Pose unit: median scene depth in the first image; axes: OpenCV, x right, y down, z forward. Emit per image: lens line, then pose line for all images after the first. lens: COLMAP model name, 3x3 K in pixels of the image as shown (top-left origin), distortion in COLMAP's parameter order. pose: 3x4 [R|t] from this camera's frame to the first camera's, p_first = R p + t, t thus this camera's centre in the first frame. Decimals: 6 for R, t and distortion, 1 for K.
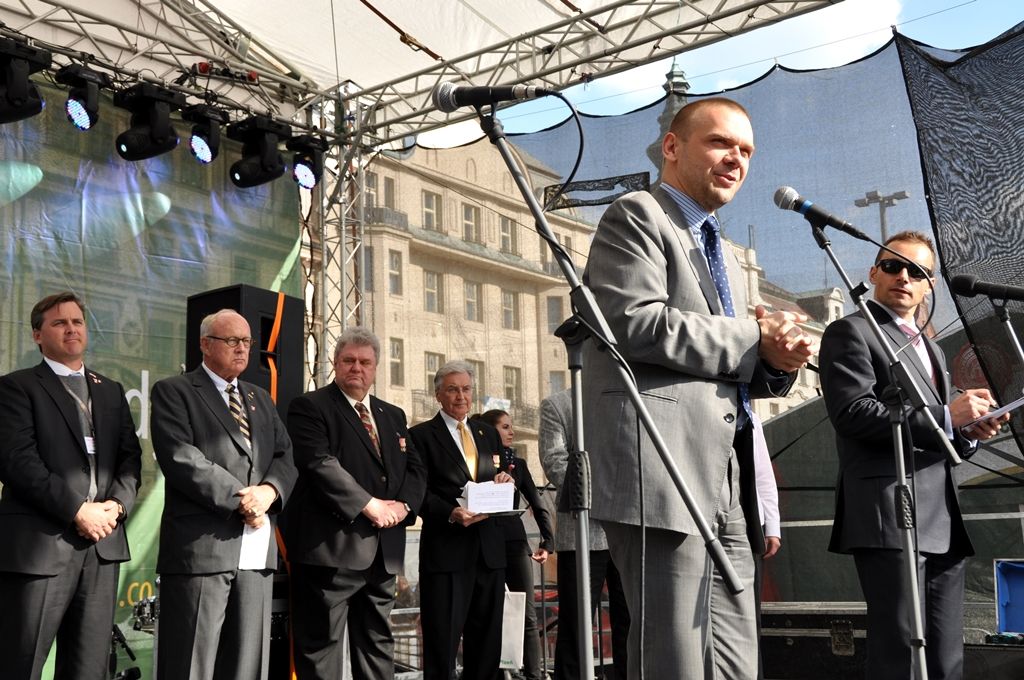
lens RADIAL K [[1385.4, 0, 508.8], [0, 1385.4, 361.4], [0, 0, 1]] dist [0.360925, 0.036720]
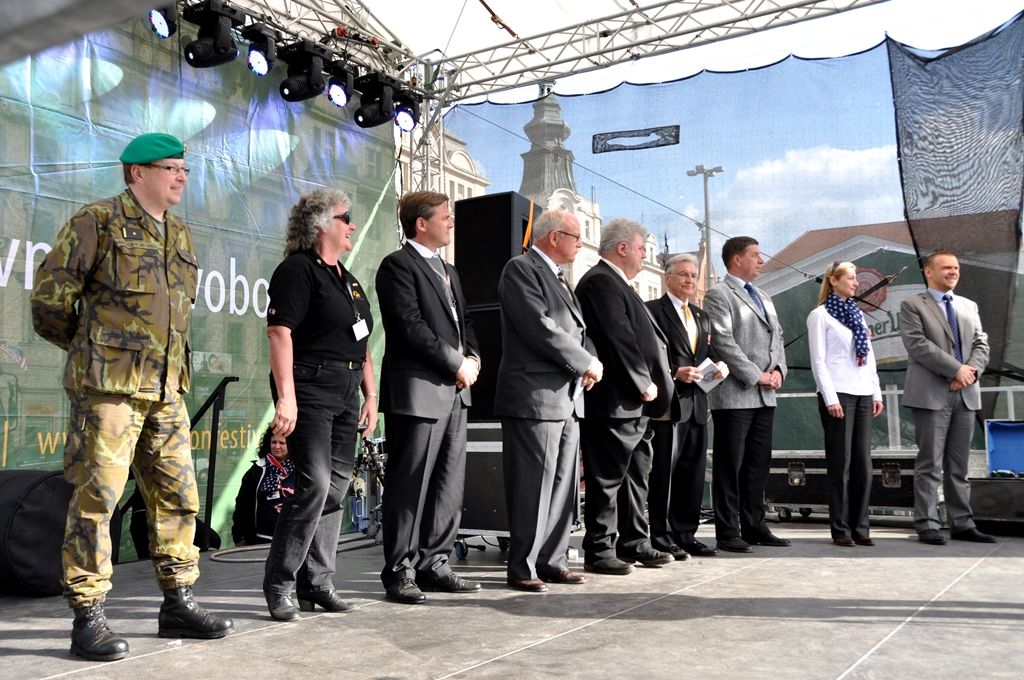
lens RADIAL K [[998.9, 0, 512.0], [0, 998.9, 340.0], [0, 0, 1]] dist [-0.008603, 0.586999]
pose [[0.990201, 0.026929, 0.137029, -0.180450], [-0.034927, 0.997803, 0.056304, 0.014817], [-0.135212, -0.060538, 0.988966, 0.066392]]
